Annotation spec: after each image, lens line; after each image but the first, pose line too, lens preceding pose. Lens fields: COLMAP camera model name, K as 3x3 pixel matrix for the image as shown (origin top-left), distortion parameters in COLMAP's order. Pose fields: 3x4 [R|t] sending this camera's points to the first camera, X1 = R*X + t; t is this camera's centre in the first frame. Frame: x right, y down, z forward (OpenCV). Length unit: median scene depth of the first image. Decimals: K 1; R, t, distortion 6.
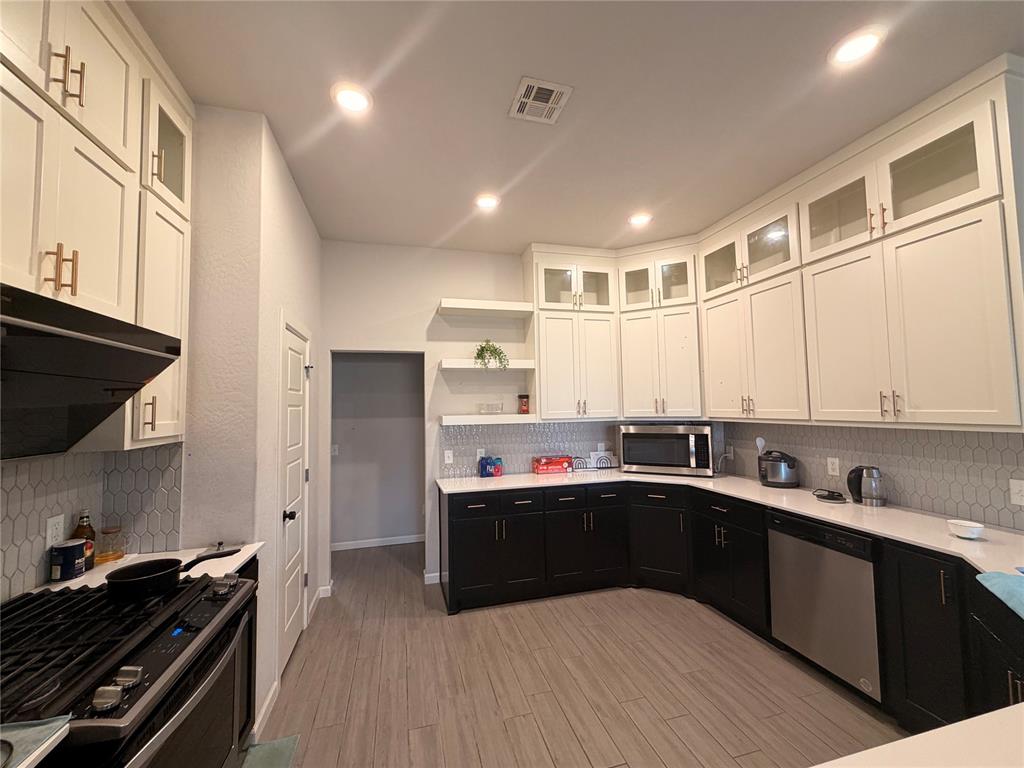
lens RADIAL K [[412.5, 0, 512.0], [0, 412.5, 384.0], [0, 0, 1]] dist [0.001135, -0.000054]
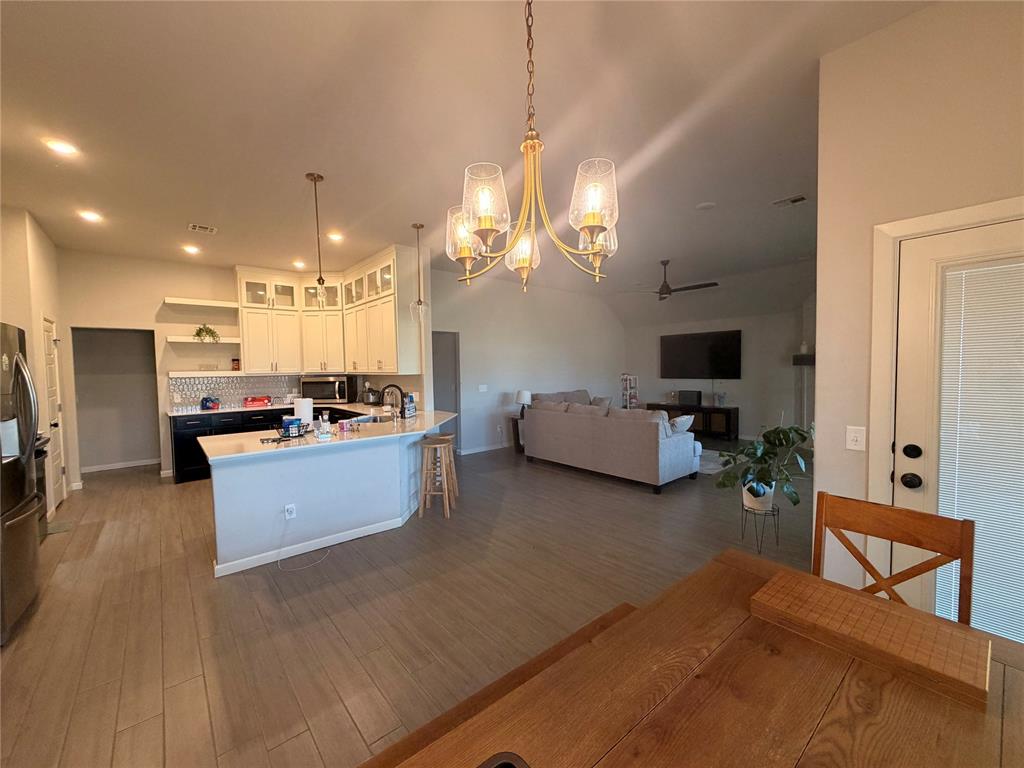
lens RADIAL K [[412.5, 0, 512.0], [0, 412.5, 384.0], [0, 0, 1]] dist [0.001135, -0.000054]
pose [[0.902324, -0.013867, 0.430835, 0.323017], [-0.025514, 0.996012, 0.085493, -0.043635], [-0.430302, -0.088135, 0.898372, -0.963060]]
